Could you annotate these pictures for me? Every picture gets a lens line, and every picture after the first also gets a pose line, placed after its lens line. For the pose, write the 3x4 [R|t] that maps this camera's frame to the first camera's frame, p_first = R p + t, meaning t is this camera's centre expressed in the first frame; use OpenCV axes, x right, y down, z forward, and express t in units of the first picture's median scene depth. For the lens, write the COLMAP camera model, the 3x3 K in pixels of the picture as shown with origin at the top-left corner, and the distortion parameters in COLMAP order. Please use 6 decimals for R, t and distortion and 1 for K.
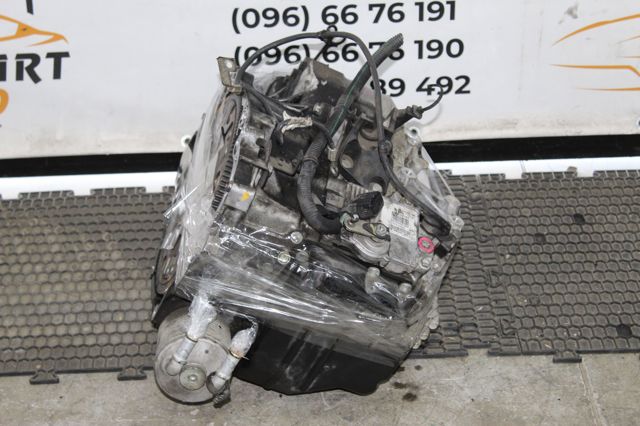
lens RADIAL K [[1499.1, 0, 344.9], [0, 1499.1, 194.0], [0, 0, 1]] dist [0.131111, 0.000000]
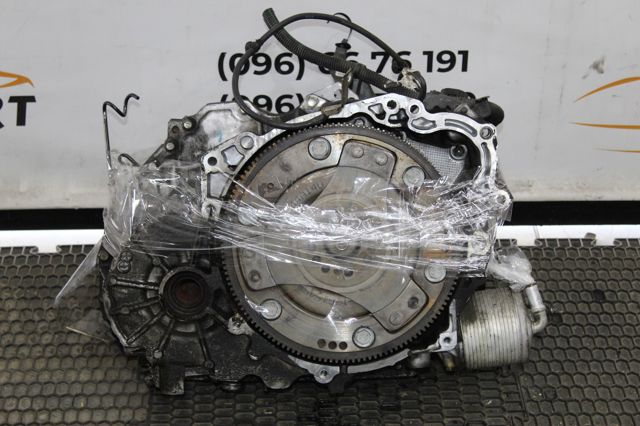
lens RADIAL K [[1471.2, 0, 341.9], [0, 1471.2, 198.2], [0, 0, 1]] dist [0.131240, 0.000000]
pose [[0.999638, 0.026165, 0.006268, -0.004973], [-0.026209, 0.999631, 0.007132, -0.044740], [-0.006079, -0.007294, 0.999955, 0.120564]]
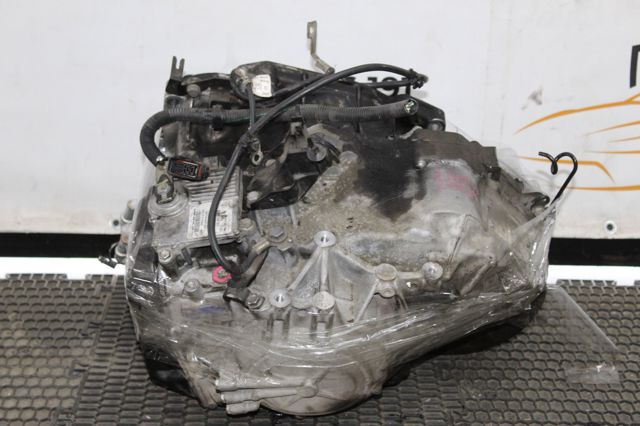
lens RADIAL K [[1306.6, 0, 345.2], [0, 1306.6, 185.7], [0, 0, 1]] dist [0.086289, 0.000000]
pose [[0.999096, 0.042154, 0.005467, 0.030730], [-0.040230, 0.979256, -0.198593, 0.099145], [-0.013725, 0.198193, 0.980067, 0.218464]]
